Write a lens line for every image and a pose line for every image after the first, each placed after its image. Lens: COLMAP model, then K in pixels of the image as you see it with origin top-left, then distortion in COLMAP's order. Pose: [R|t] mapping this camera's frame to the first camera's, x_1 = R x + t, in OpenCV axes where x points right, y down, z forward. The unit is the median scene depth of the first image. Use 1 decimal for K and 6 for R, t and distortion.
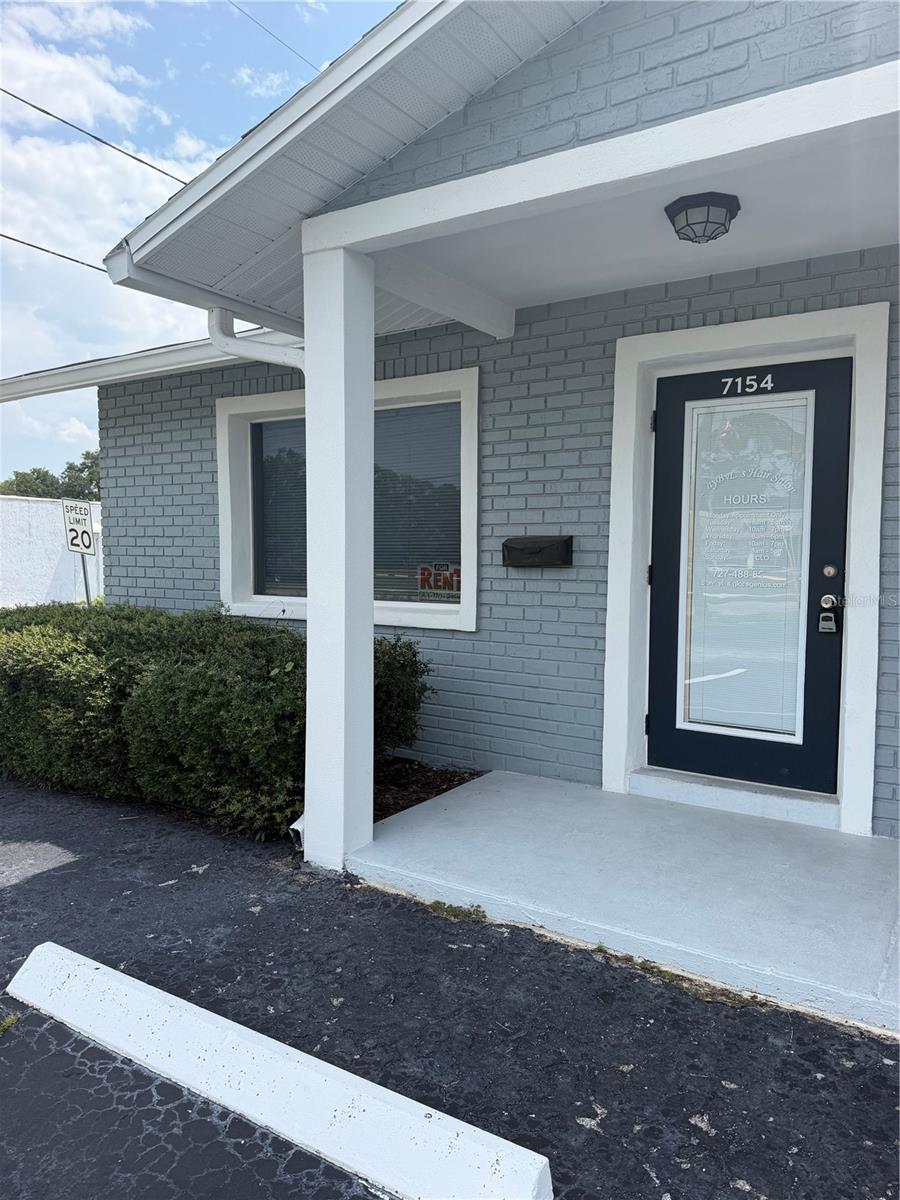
lens RADIAL K [[852.7, 0, 452.8], [0, 852.7, 606.4], [0, 0, 1]] dist [0.064788, -0.093191]
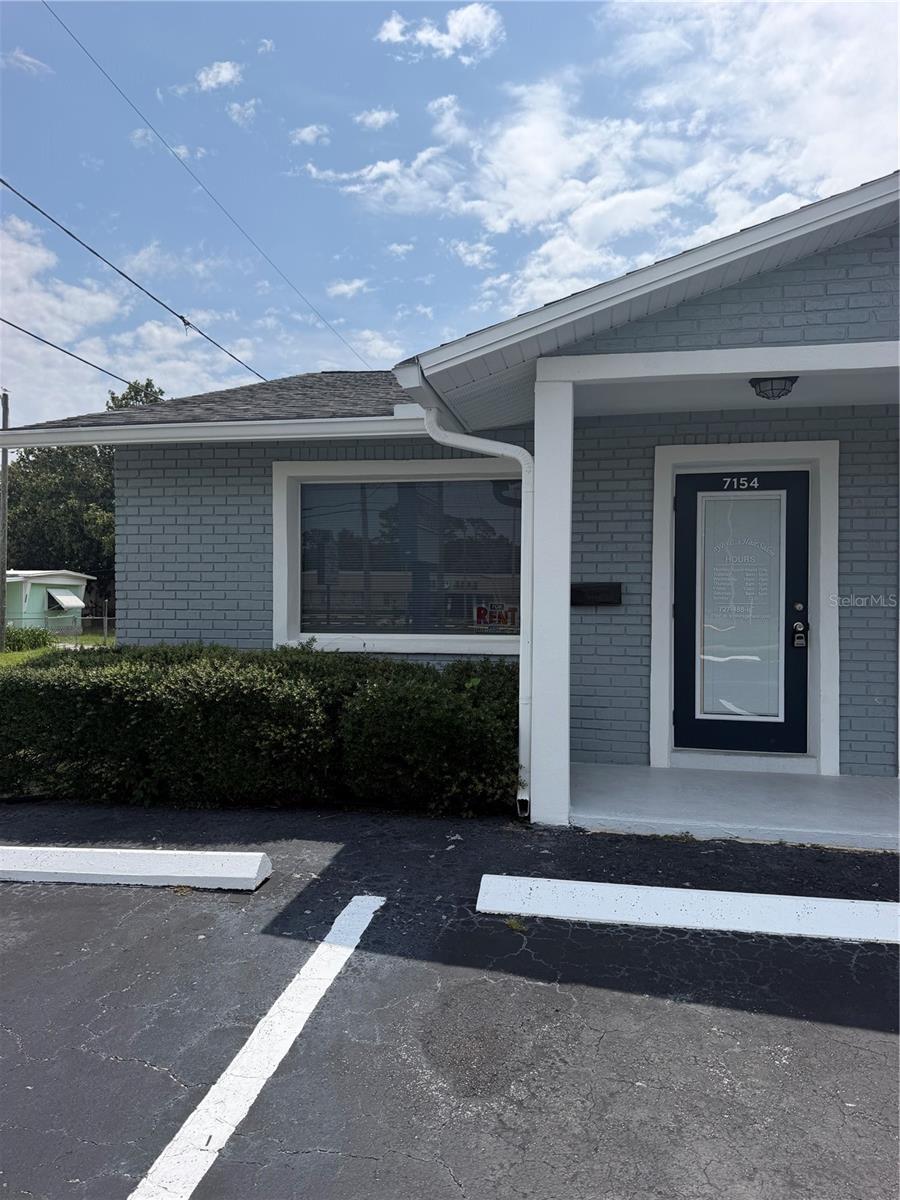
lens RADIAL K [[852.6, 0, 450.0], [0, 852.6, 600.0], [0, 0, 1]] dist [0.073112, -0.091969]
pose [[0.924750, 0.000541, 0.380574, -0.705154], [0.025001, 0.997752, -0.062169, 0.026487], [-0.379752, 0.067006, 0.922658, -0.180536]]
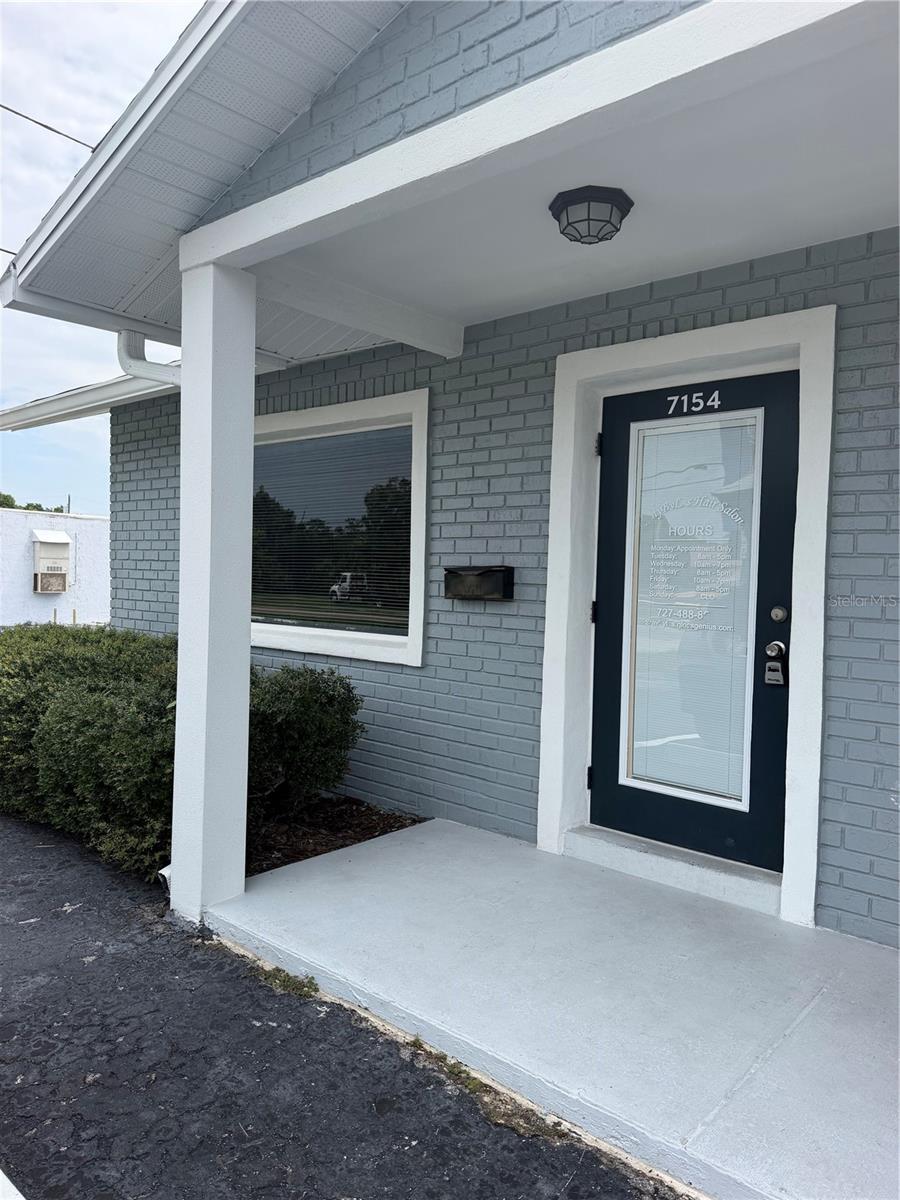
lens RADIAL K [[852.6, 0, 450.0], [0, 852.6, 600.0], [0, 0, 1]] dist [0.073112, -0.091969]
pose [[0.988834, 0.023122, -0.147220, 0.230055], [-0.028726, 0.998937, -0.036053, -0.013301], [0.146229, 0.039879, 0.988447, 0.087683]]
